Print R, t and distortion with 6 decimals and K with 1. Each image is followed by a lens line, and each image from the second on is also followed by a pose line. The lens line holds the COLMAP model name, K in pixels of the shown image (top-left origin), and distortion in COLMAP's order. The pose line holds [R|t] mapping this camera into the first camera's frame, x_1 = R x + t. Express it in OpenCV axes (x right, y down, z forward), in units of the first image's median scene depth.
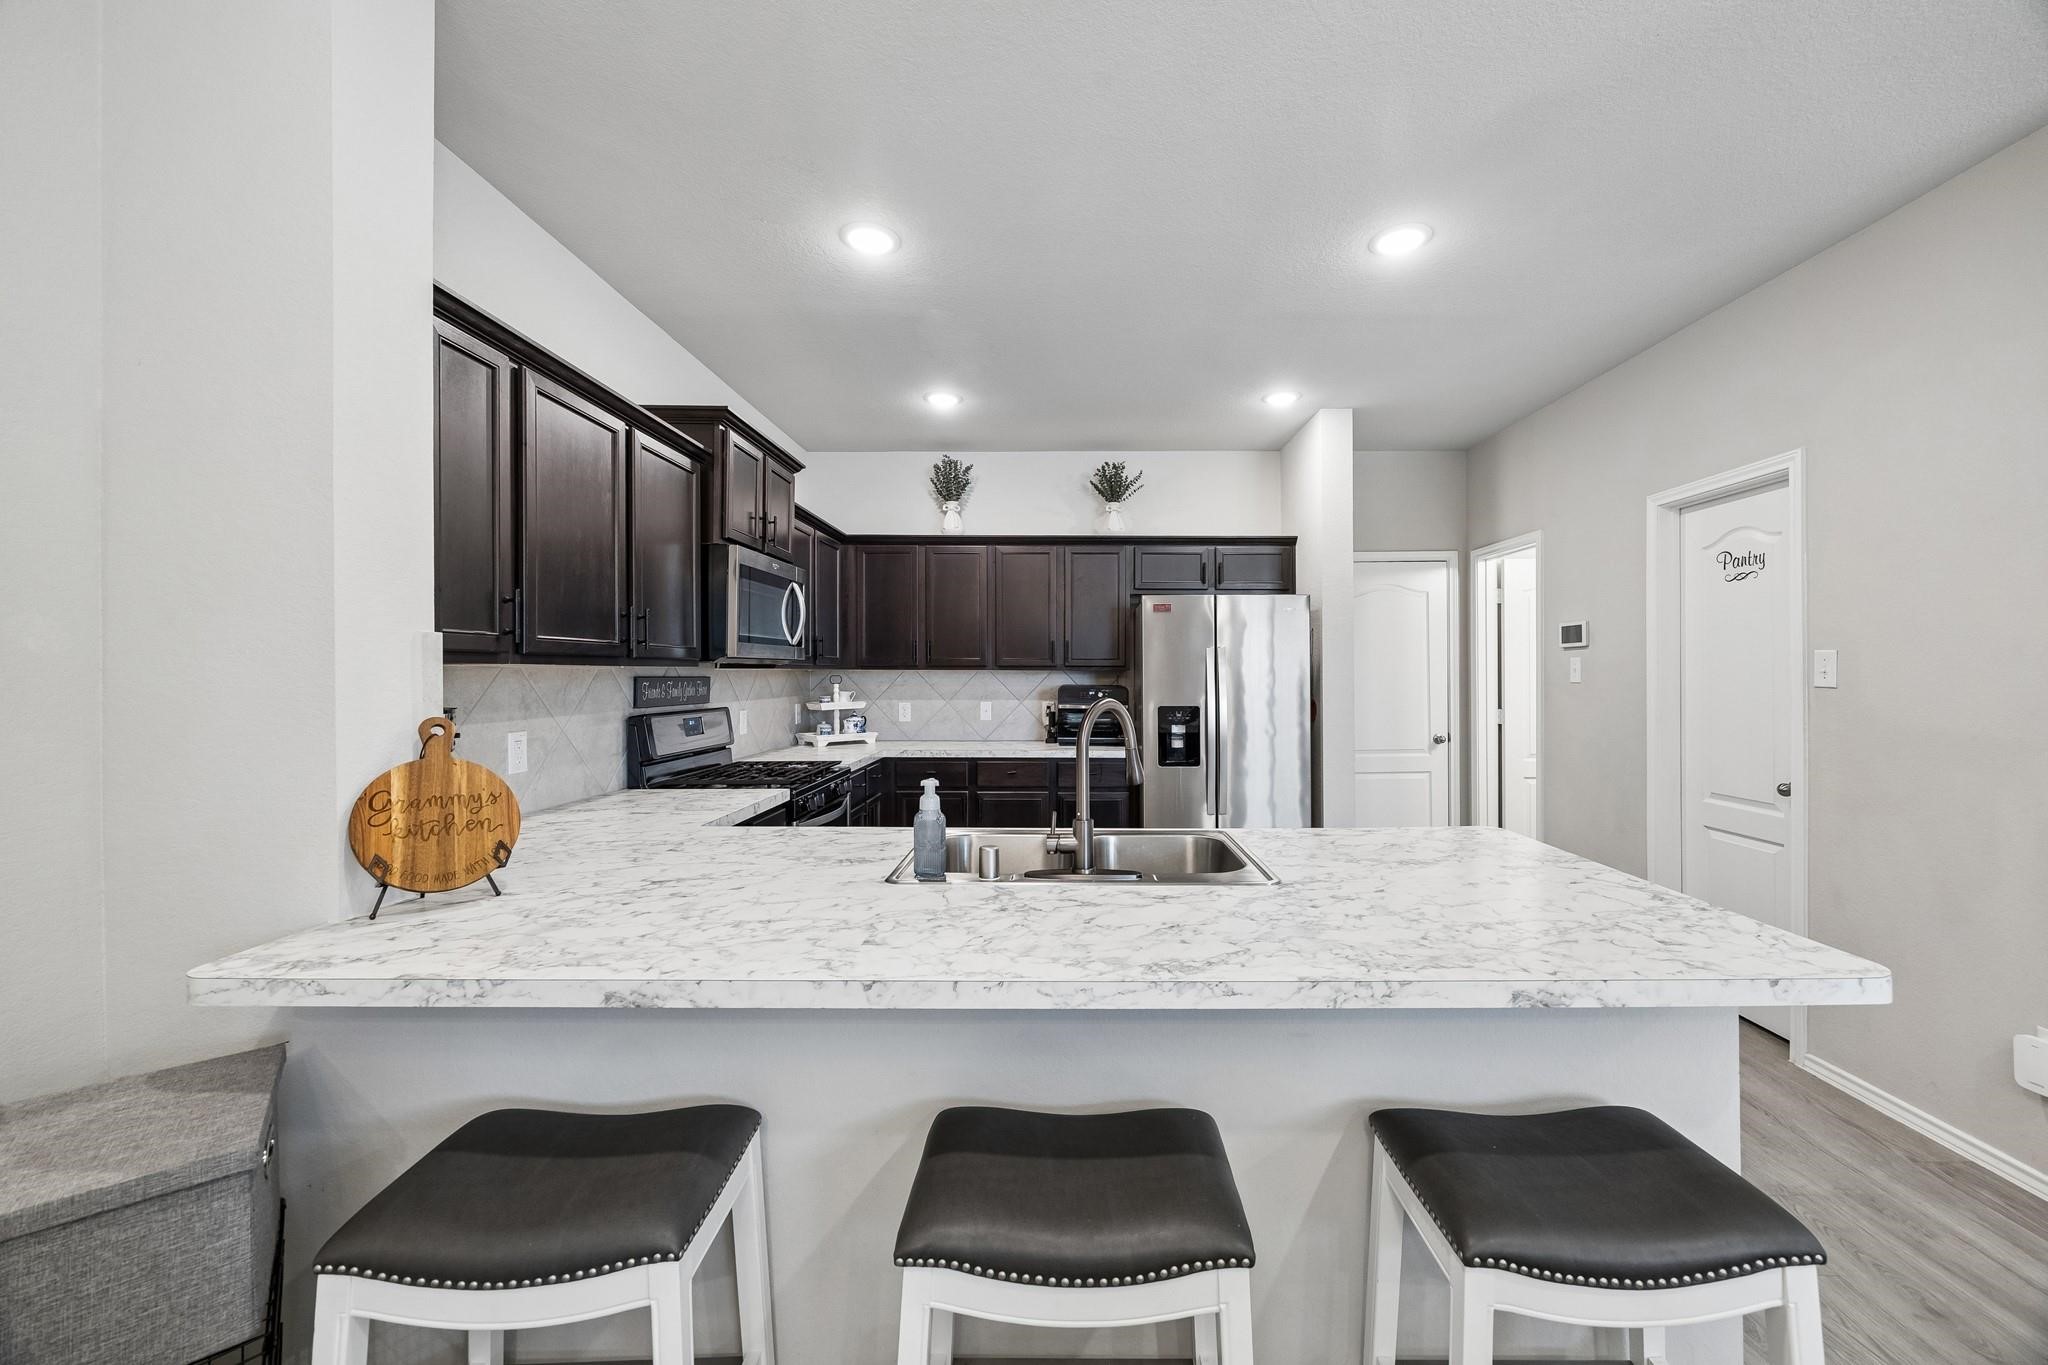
lens RADIAL K [[824.3, 0, 1018.1], [0, 824.3, 675.9], [0, 0, 1]] dist [-0.012406, -0.000019]
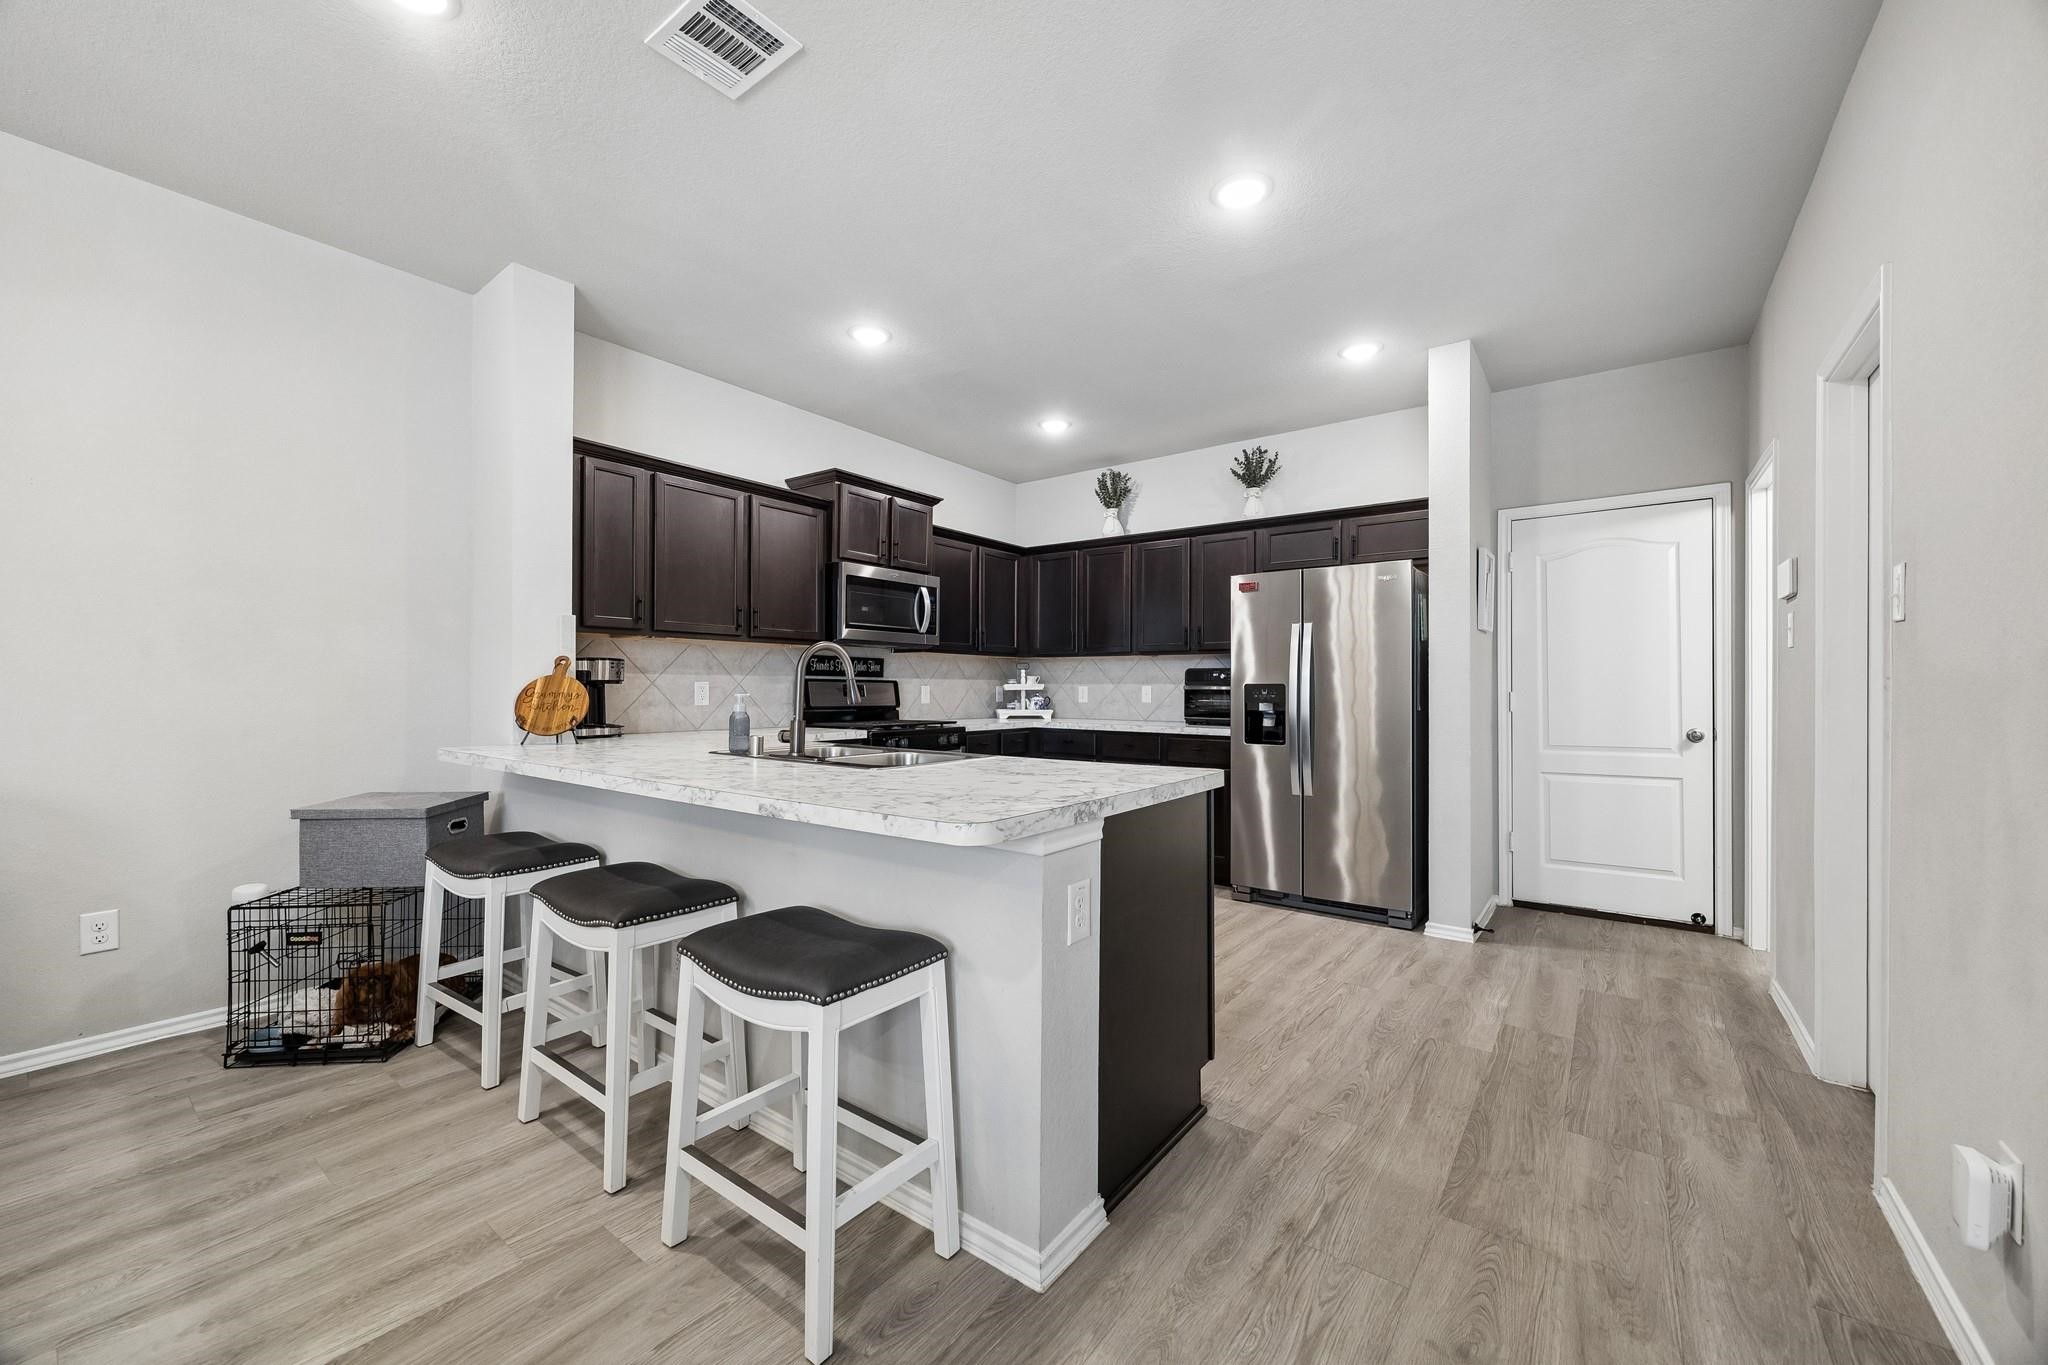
lens RADIAL K [[824.3, 0, 1018.1], [0, 824.3, 675.9], [0, 0, 1]] dist [-0.012406, -0.000019]
pose [[0.785748, -0.009385, -0.618475, 0.553082], [-0.010013, 0.999561, -0.027889, 0.055668], [0.618465, 0.028106, 0.785309, 0.033136]]
